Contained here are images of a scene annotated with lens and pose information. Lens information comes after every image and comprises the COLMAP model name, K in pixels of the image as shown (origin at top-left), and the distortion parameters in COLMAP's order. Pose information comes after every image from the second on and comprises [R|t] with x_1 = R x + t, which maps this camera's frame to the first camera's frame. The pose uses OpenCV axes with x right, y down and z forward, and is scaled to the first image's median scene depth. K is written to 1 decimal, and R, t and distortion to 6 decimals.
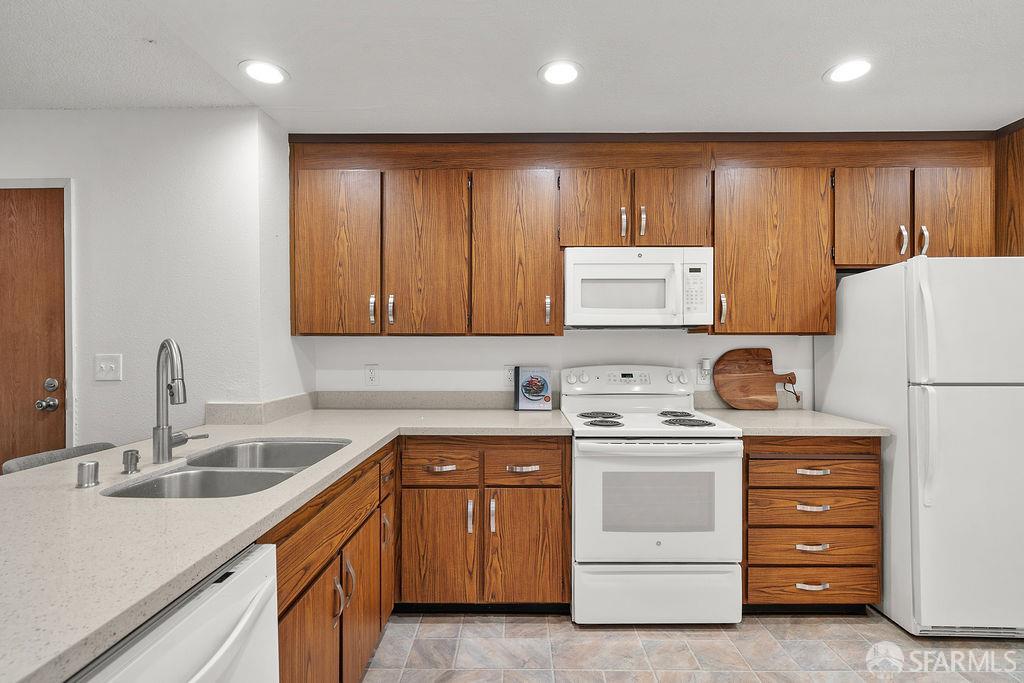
lens RADIAL K [[469.0, 0, 514.9], [0, 469.0, 344.2], [0, 0, 1]] dist [-0.003816, 0.000651]
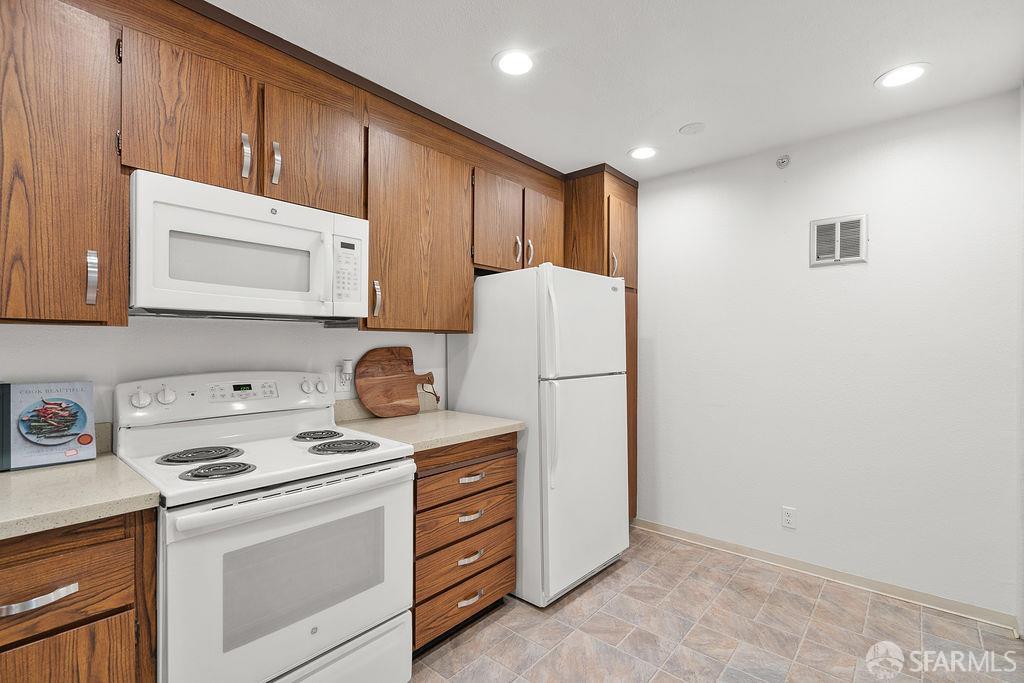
lens RADIAL K [[469.0, 0, 514.9], [0, 469.0, 344.2], [0, 0, 1]] dist [-0.003816, 0.000651]
pose [[0.651520, 0.001810, 0.758629, -0.020910], [-0.005984, 0.999978, 0.002753, -0.000041], [-0.758608, -0.006333, 0.651517, 0.280533]]
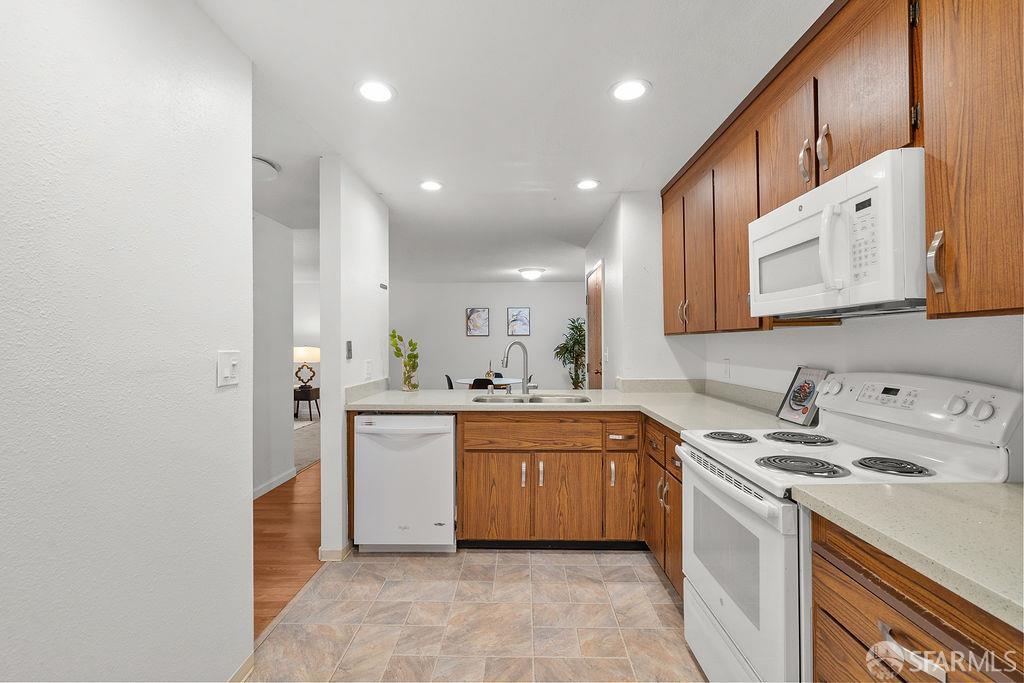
lens RADIAL K [[469.0, 0, 514.9], [0, 469.0, 344.2], [0, 0, 1]] dist [-0.003816, 0.000651]
pose [[-0.012104, 0.000855, -0.999926, 0.919090], [0.009129, 0.999958, 0.000745, 0.002262], [0.999885, -0.009119, -0.012112, 0.578335]]
